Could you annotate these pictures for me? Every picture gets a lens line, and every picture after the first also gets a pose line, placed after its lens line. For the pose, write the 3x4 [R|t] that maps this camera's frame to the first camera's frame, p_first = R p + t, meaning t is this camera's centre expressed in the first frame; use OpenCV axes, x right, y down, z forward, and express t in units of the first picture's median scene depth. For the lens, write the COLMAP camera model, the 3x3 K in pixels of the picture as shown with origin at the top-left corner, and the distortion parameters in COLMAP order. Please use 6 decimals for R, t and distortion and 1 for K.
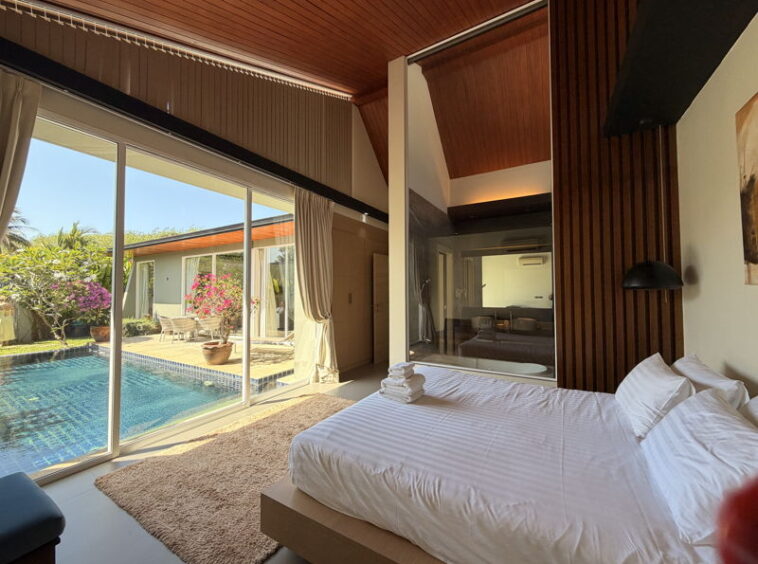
lens RADIAL K [[303.9, 0, 374.9], [0, 303.9, 283.7], [0, 0, 1]] dist [0.001753, 0.000190]
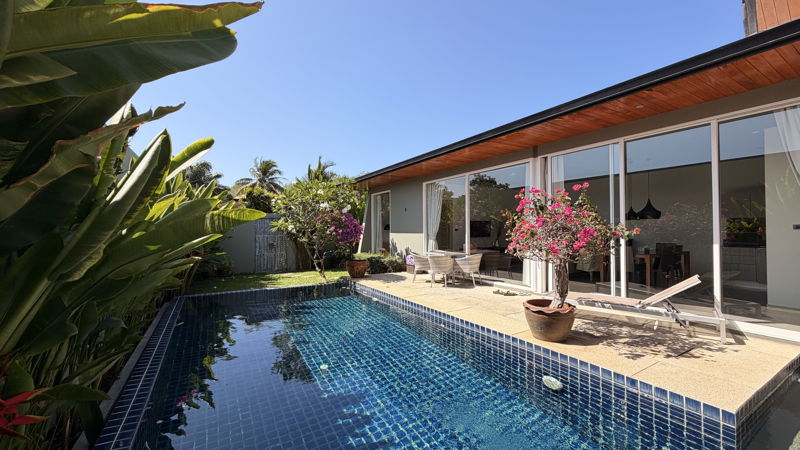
lens RADIAL K [[319.7, 0, 400.0], [0, 319.7, 225.0], [0, 0, 1]] dist [-0.000807, -0.000013]
pose [[0.883489, -0.005086, -0.468425, -0.320410], [0.014498, 0.999759, 0.016490, 0.017104], [0.468228, -0.021360, 0.883349, 0.205832]]
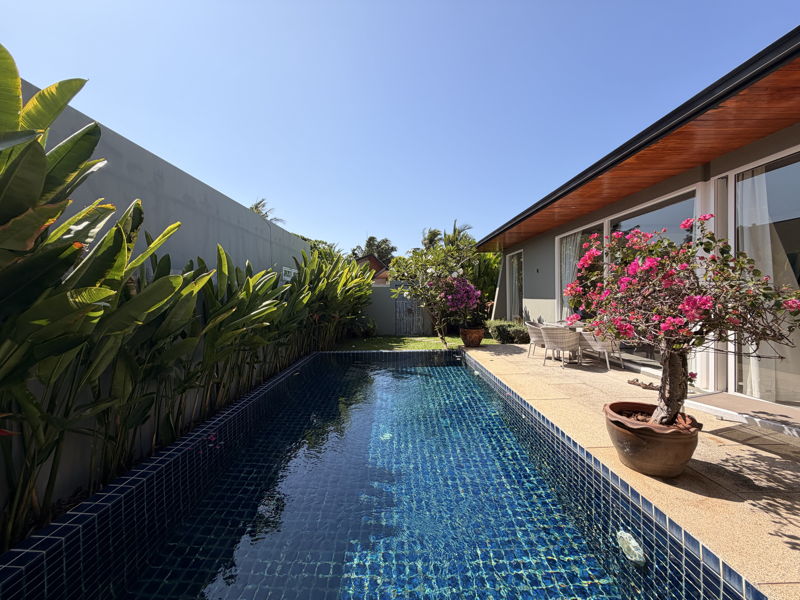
lens RADIAL K [[319.8, 0, 397.7], [0, 319.8, 302.4], [0, 0, 1]] dist [0.001398, -0.000168]
pose [[0.519704, 0.014724, -0.854220, -0.226492], [0.040128, 0.998327, 0.041622, 0.018943], [0.853404, -0.055910, 0.518244, 0.356839]]
